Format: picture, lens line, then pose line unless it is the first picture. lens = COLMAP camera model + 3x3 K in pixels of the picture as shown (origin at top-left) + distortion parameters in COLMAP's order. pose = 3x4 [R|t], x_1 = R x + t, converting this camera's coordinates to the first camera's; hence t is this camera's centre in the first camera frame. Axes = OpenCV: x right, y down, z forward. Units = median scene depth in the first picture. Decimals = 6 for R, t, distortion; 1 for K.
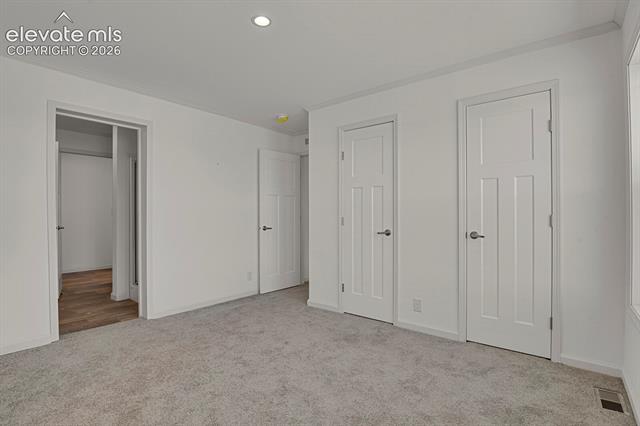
lens RADIAL K [[313.1, 0, 320.7], [0, 313.1, 211.5], [0, 0, 1]] dist [-0.025885, -0.001242]
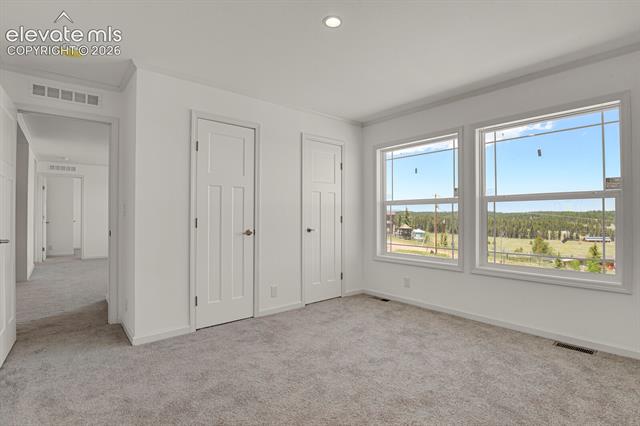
lens RADIAL K [[313.1, 0, 309.1], [0, 313.1, 212.0], [0, 0, 1]] dist [-0.025885, -0.001242]
pose [[0.211647, 0.012404, 0.977267, -0.785475], [-0.006140, 0.999917, -0.011361, 0.008696], [-0.977327, -0.003596, 0.211706, 0.582874]]
